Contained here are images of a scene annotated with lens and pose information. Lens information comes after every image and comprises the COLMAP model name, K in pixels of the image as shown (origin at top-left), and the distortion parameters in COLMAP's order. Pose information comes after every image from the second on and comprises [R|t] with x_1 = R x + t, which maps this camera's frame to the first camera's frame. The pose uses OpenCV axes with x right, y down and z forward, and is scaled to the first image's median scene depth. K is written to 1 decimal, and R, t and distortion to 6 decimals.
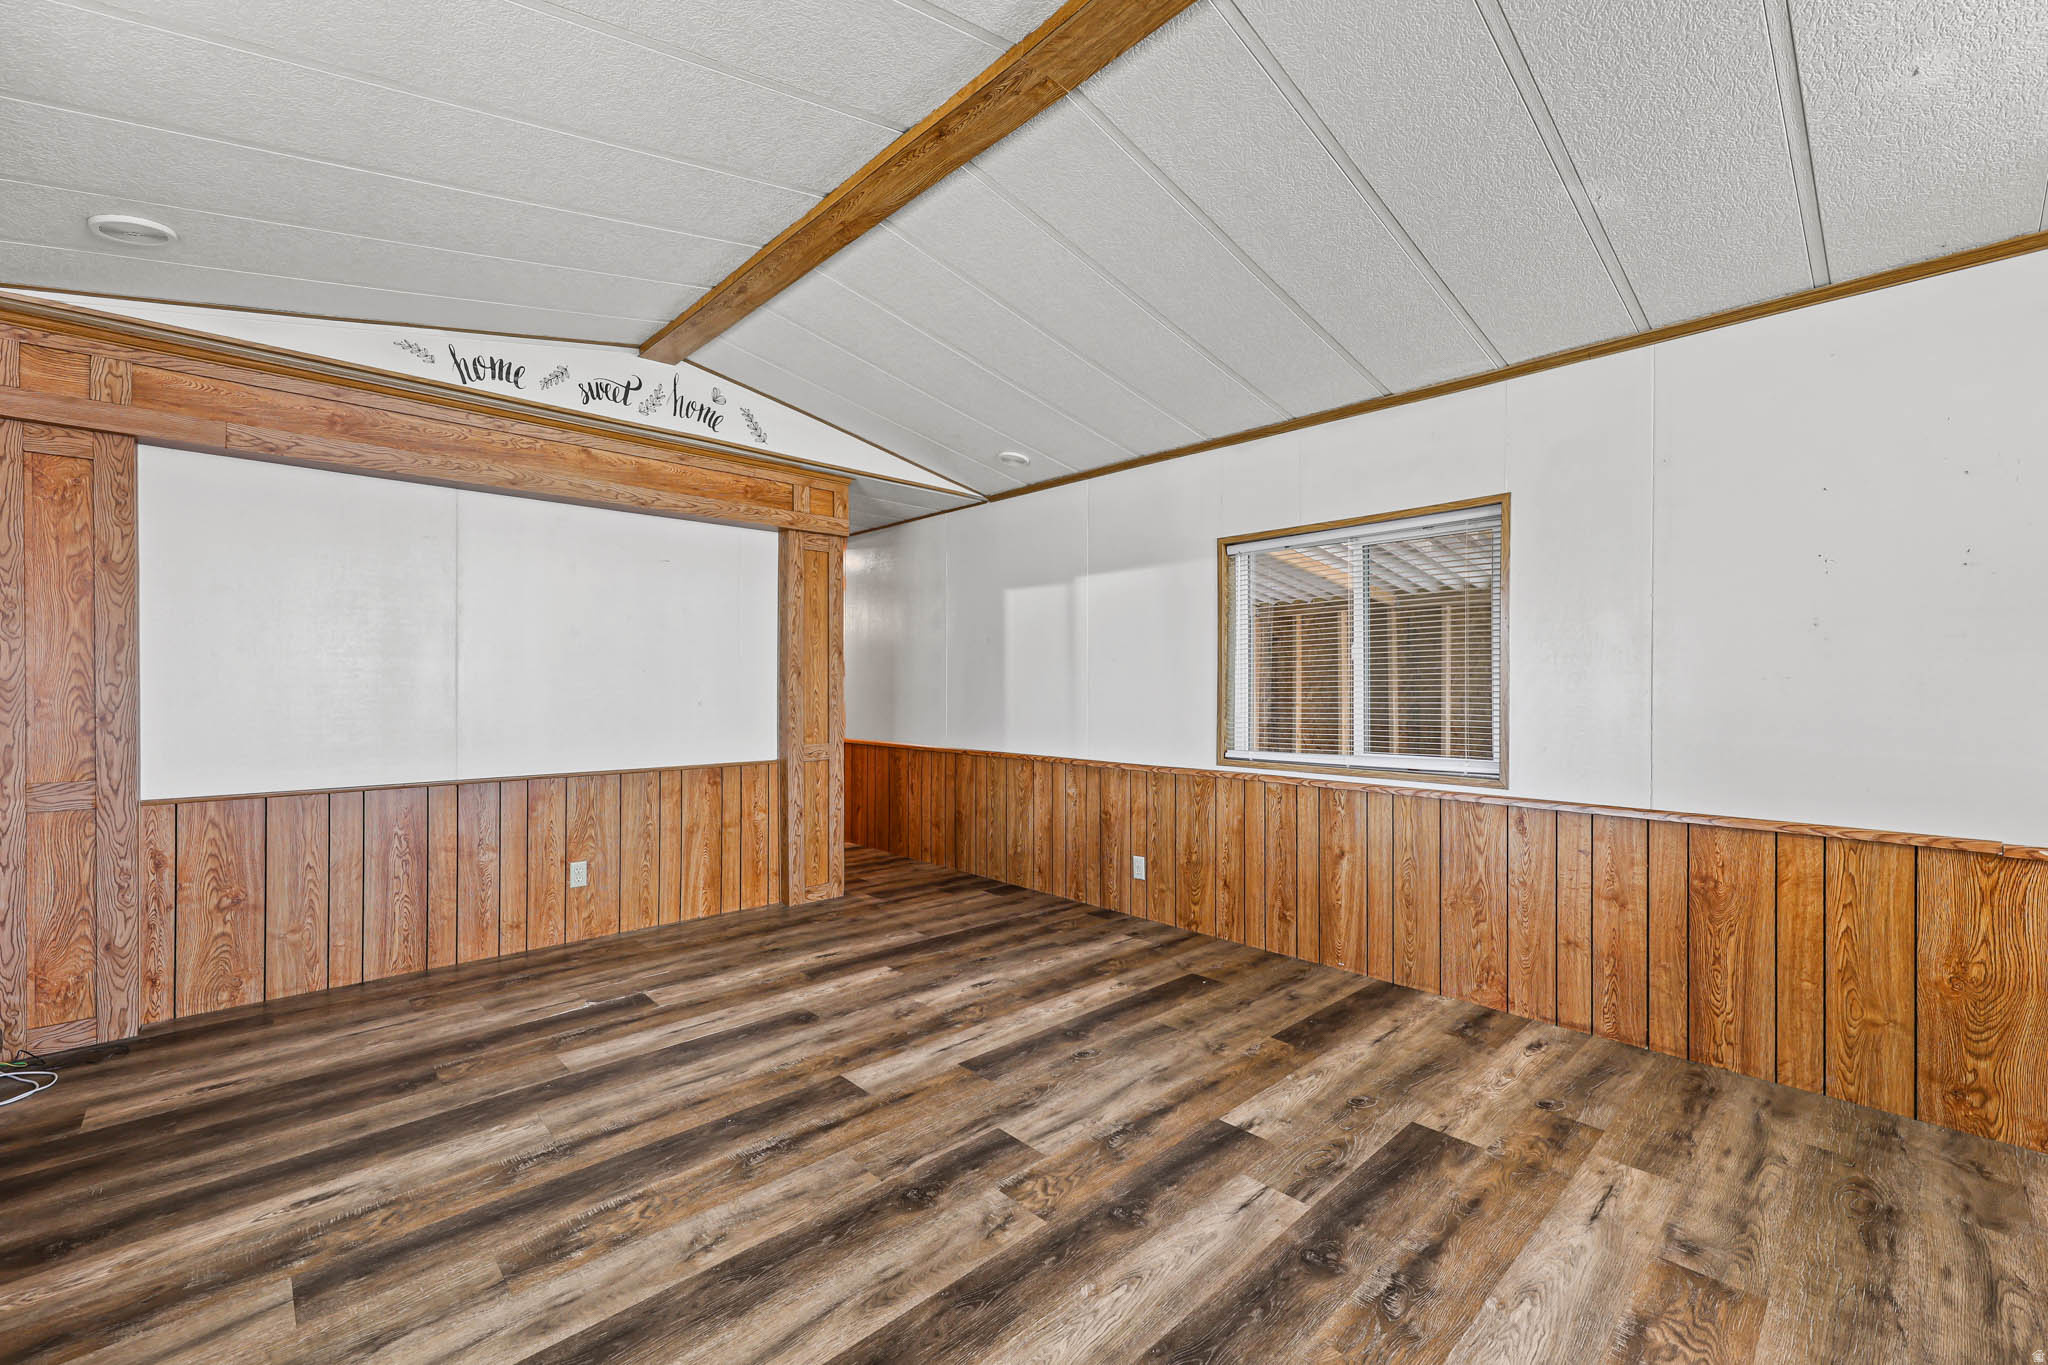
lens RADIAL K [[844.6, 0, 1005.8], [0, 844.6, 677.7], [0, 0, 1]] dist [0.005989, -0.001219]
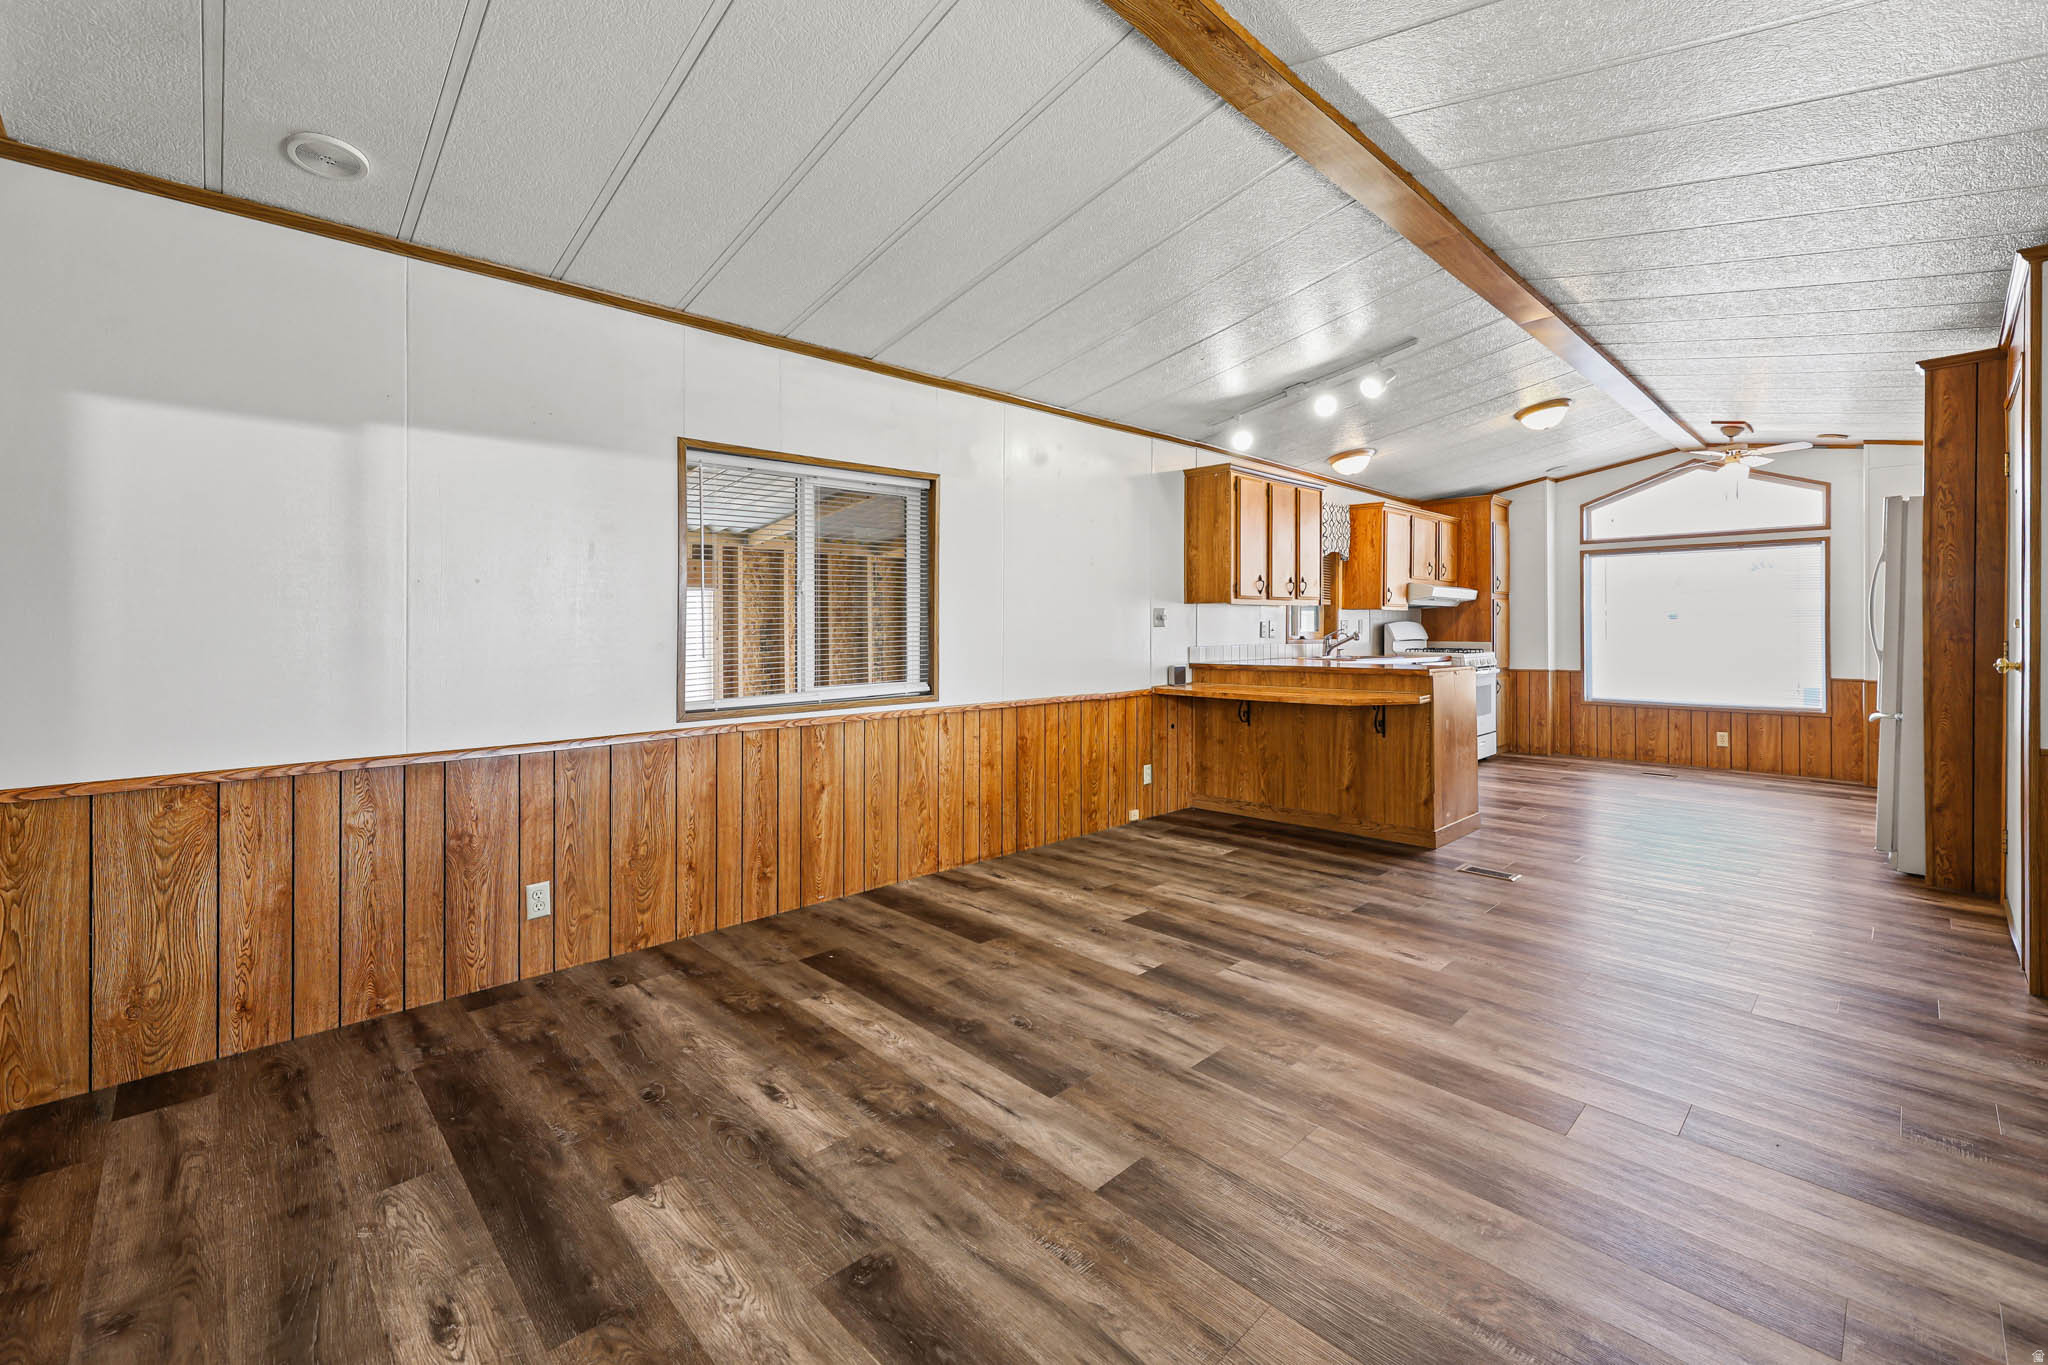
lens RADIAL K [[844.6, 0, 1049.7], [0, 844.6, 628.7], [0, 0, 1]] dist [0.005989, -0.001219]
pose [[-0.036599, -0.006454, 0.999309, -0.704886], [-0.004627, 0.999970, 0.006289, 0.009128], [-0.999319, -0.004394, -0.036628, 0.857394]]
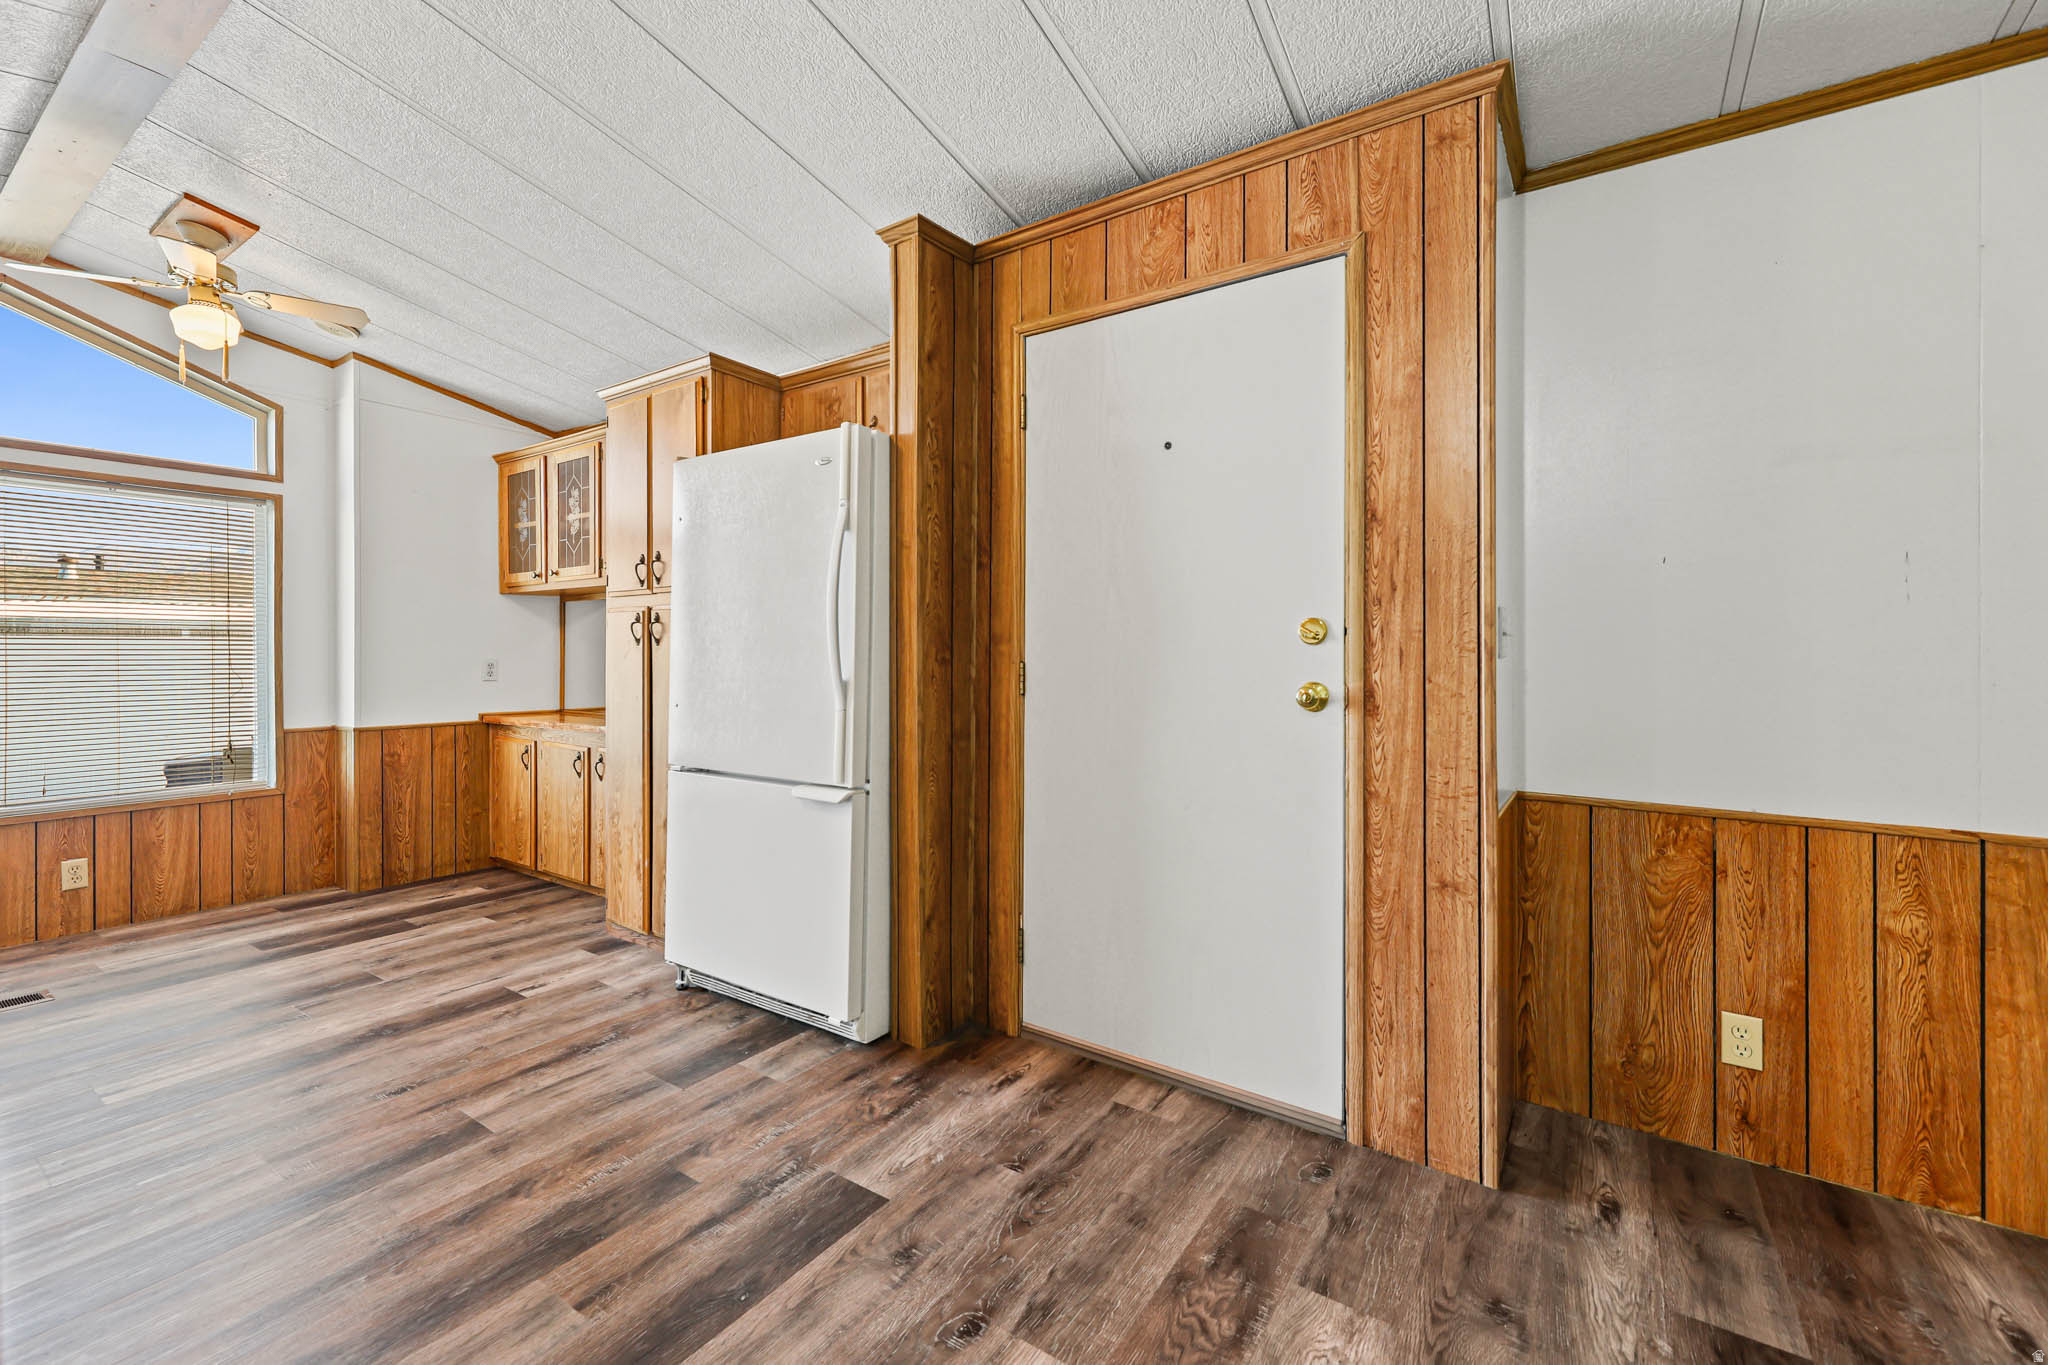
lens RADIAL K [[844.6, 0, 1019.7], [0, 844.6, 669.6], [0, 0, 1]] dist [0.005989, -0.001219]
pose [[-0.974096, -0.010914, -0.225872, 0.557084], [-0.010716, 0.999940, -0.002102, 0.034437], [0.225882, 0.000373, -0.974155, 0.322028]]
